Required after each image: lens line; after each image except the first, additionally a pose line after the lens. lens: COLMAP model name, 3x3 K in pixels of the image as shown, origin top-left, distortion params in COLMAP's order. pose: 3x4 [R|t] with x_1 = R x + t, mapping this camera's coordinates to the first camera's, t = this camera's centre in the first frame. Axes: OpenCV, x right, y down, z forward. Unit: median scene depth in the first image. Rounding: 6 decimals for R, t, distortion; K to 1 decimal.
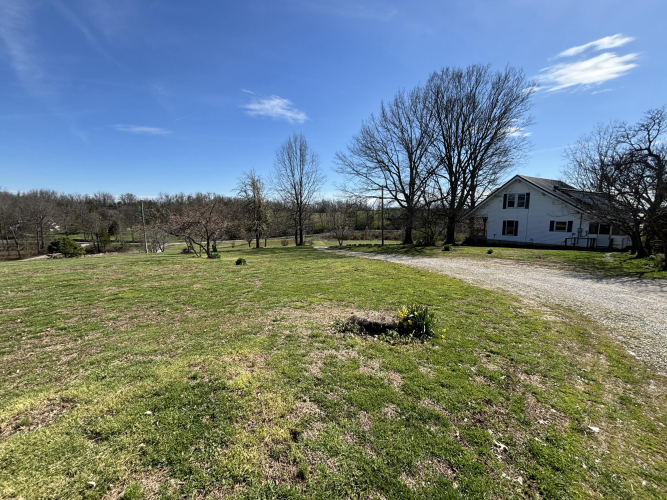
lens RADIAL K [[265.4, 0, 330.3], [0, 265.4, 257.0], [0, 0, 1]] dist [0.003200, -0.000943]
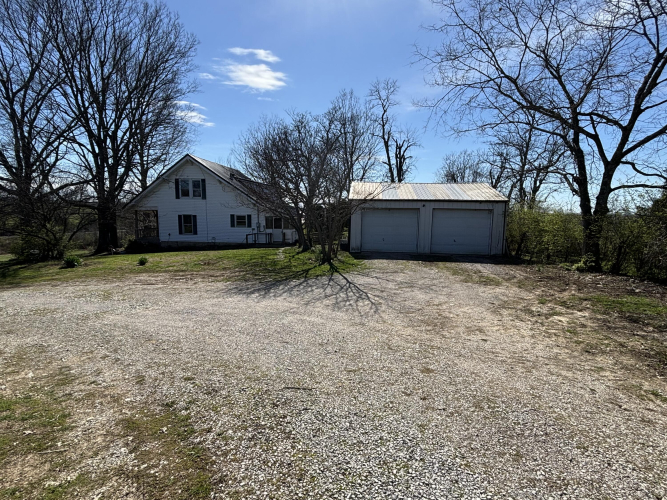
lens RADIAL K [[329.2, 0, 333.8], [0, 329.2, 250.6], [0, 0, 1]] dist [-0.000836, -0.000101]
pose [[0.583098, -0.084247, 0.808022, 0.176360], [0.119103, 0.992727, 0.017556, -0.004499], [-0.803624, 0.086001, 0.588891, 0.144368]]
